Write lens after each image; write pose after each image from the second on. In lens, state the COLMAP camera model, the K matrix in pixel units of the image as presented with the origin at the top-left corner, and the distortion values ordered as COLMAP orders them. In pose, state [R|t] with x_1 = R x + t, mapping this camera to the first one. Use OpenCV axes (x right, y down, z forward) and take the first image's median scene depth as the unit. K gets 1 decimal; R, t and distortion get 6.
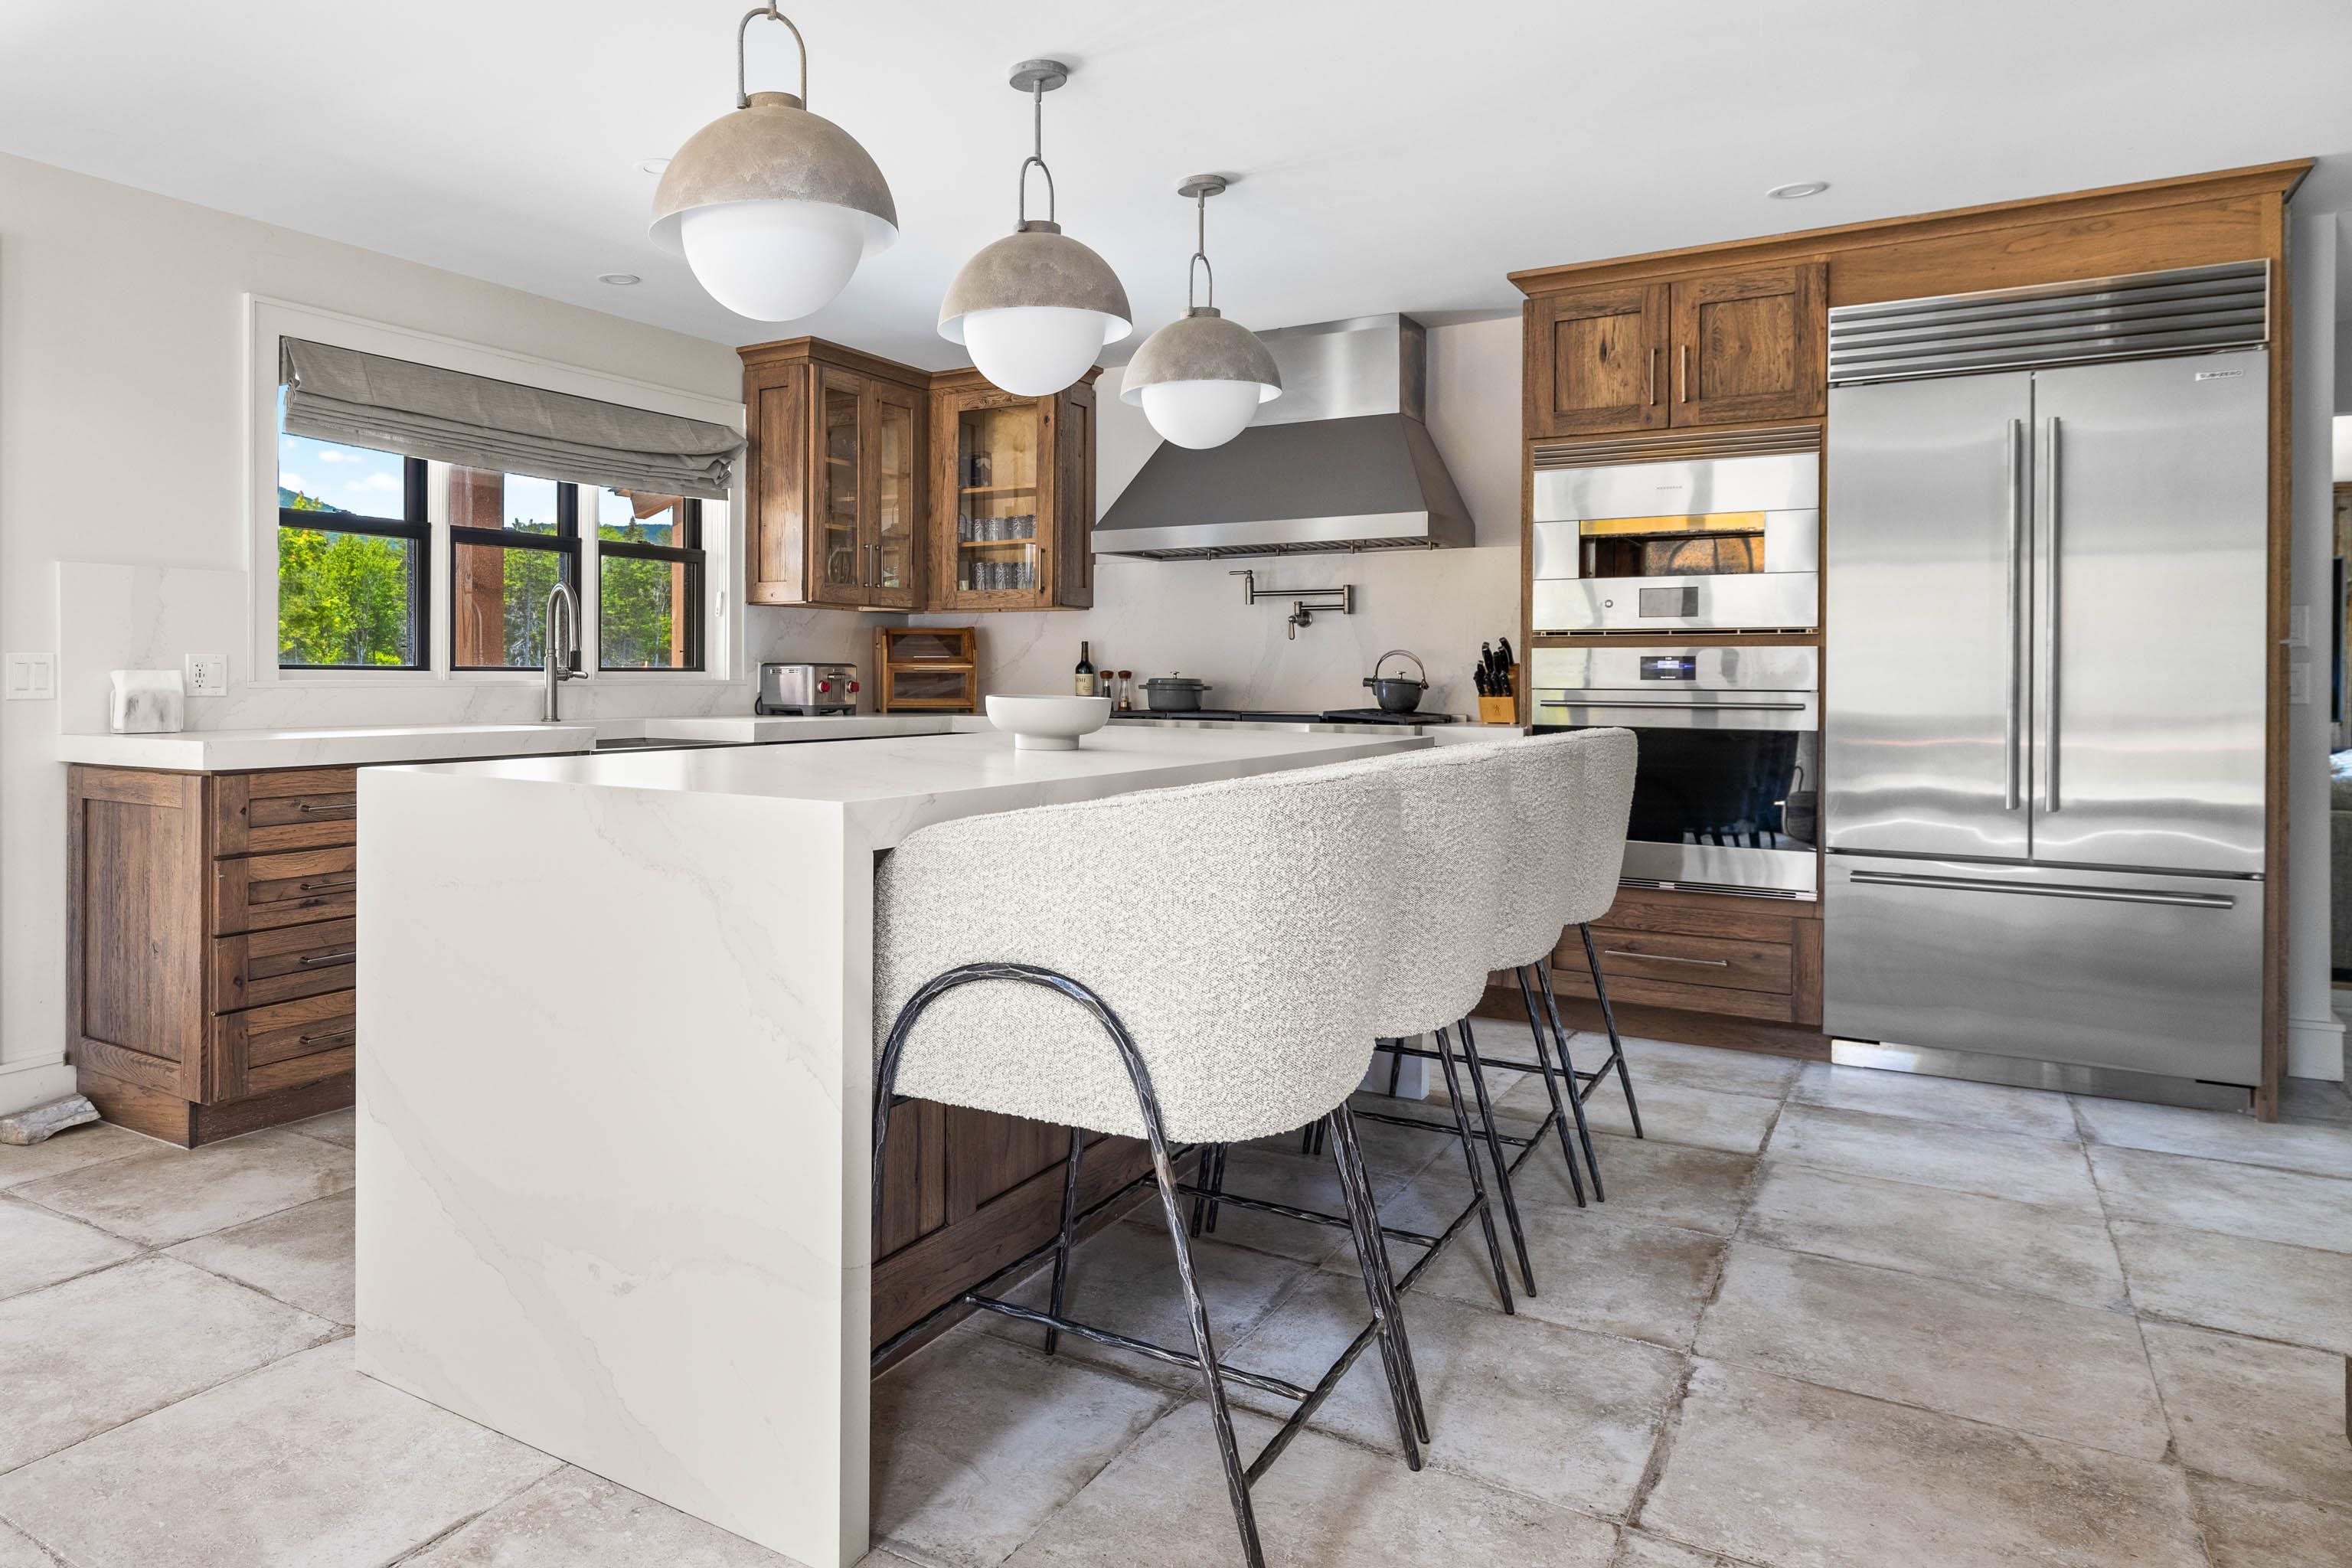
lens RADIAL K [[1506.8, 0, 891.0], [0, 1506.8, 679.6], [0, 0, 1]] dist [-0.003488, 0.000563]
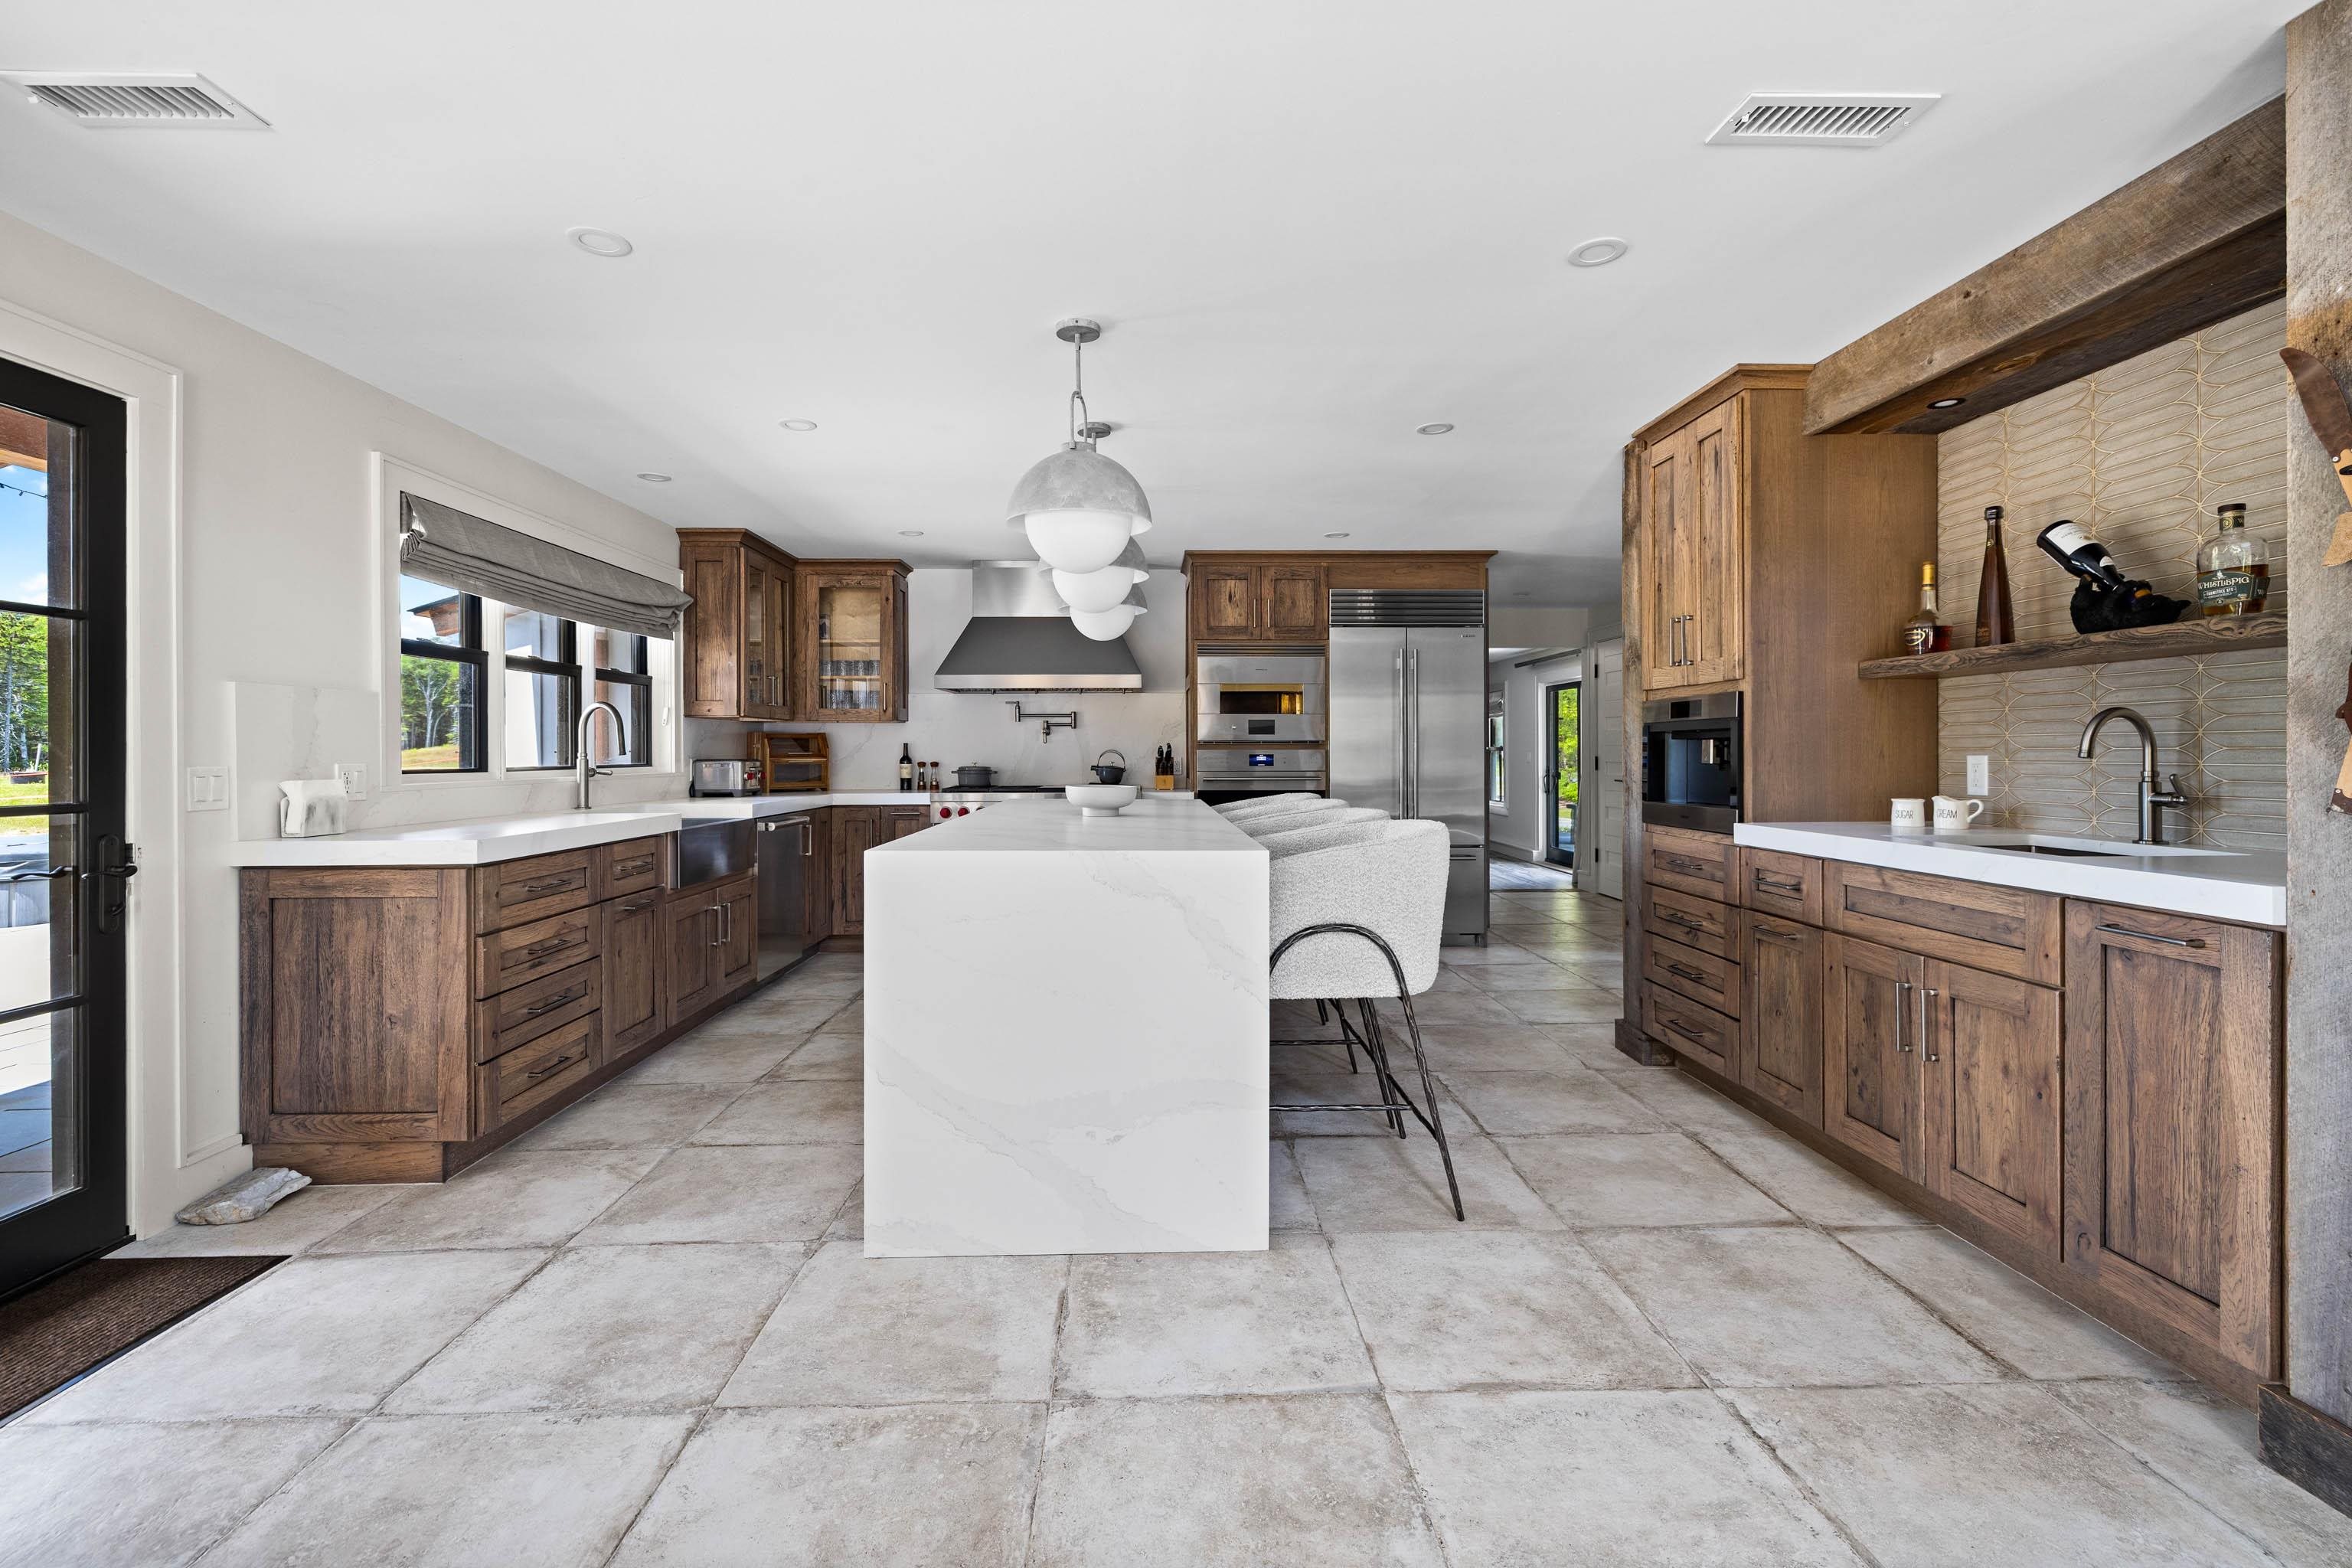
lens RADIAL K [[994.9, 0, 1173.4], [0, 994.9, 752.0], [0, 0, 1]] dist [-0.000519, -0.000294]
pose [[0.800121, -0.005698, 0.599812, -0.368212], [0.007227, 0.999974, -0.000140, -0.019245], [-0.599796, 0.004447, 0.800141, 0.017350]]
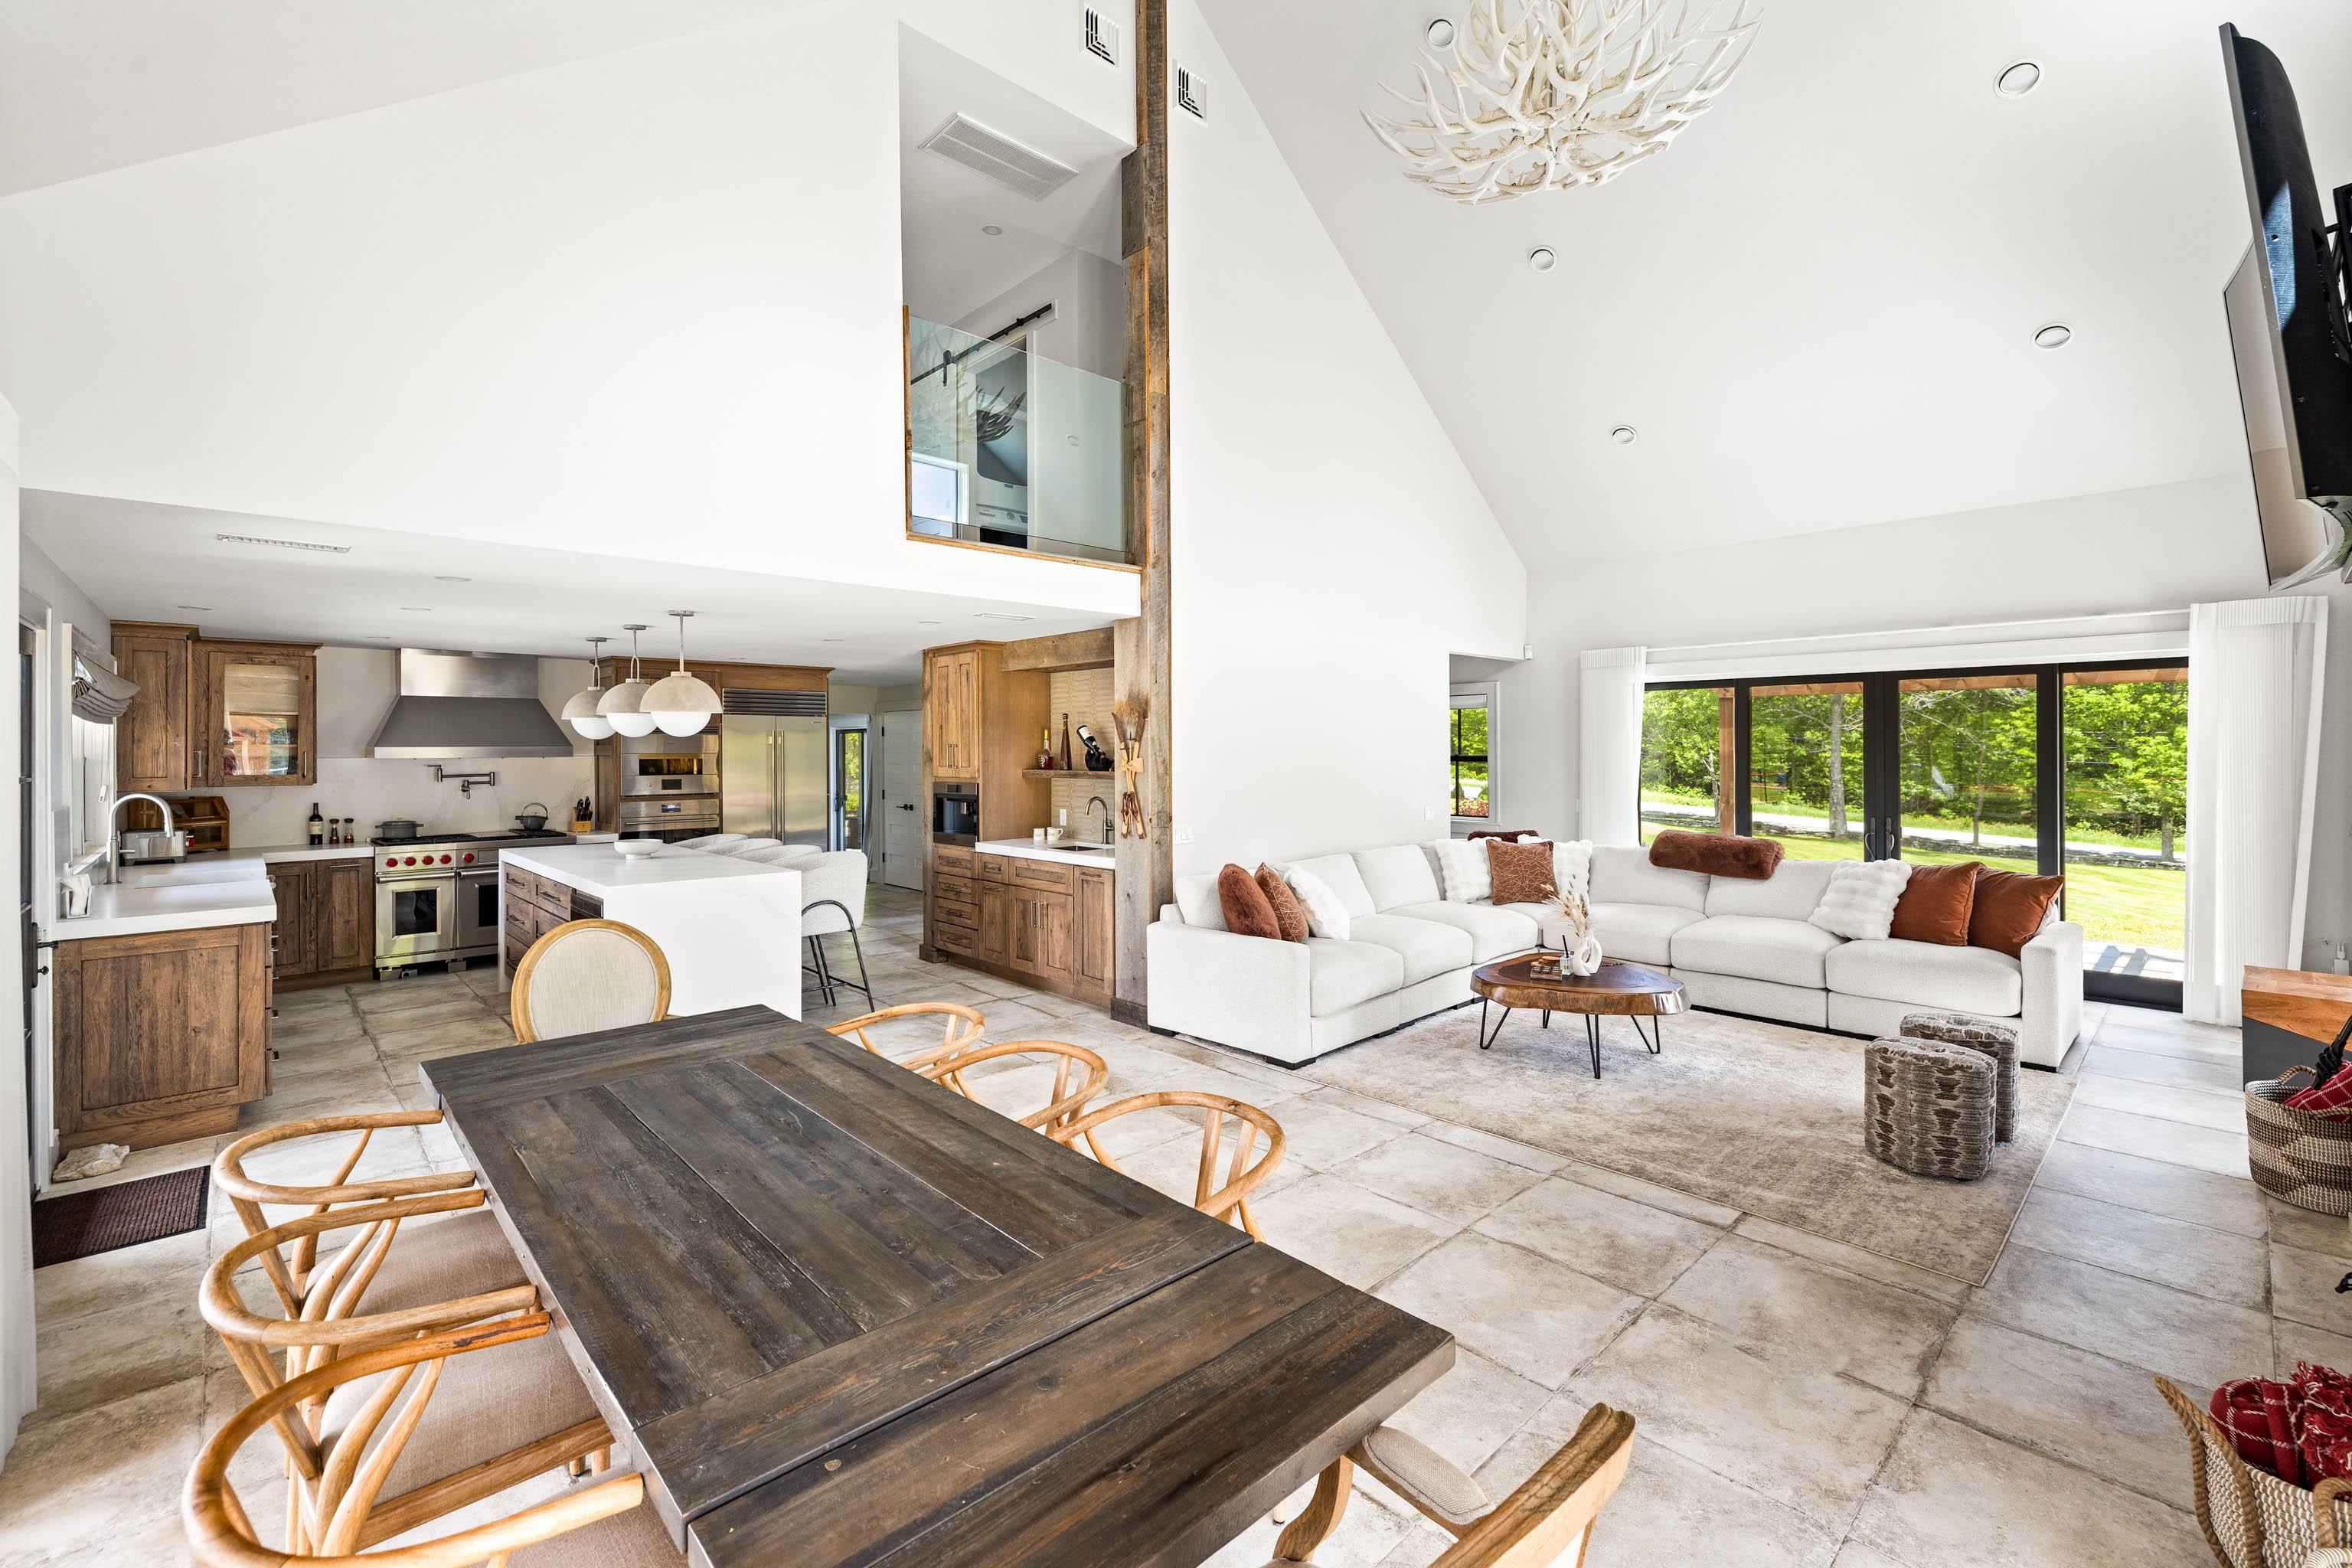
lens RADIAL K [[994.9, 0, 1173.4], [0, 994.9, 752.0], [0, 0, 1]] dist [-0.000519, -0.000294]
pose [[0.199501, -0.005946, 0.979880, -1.104900], [0.007627, 0.999961, 0.004515, -0.113305], [-0.979868, 0.006573, 0.199538, -0.278172]]
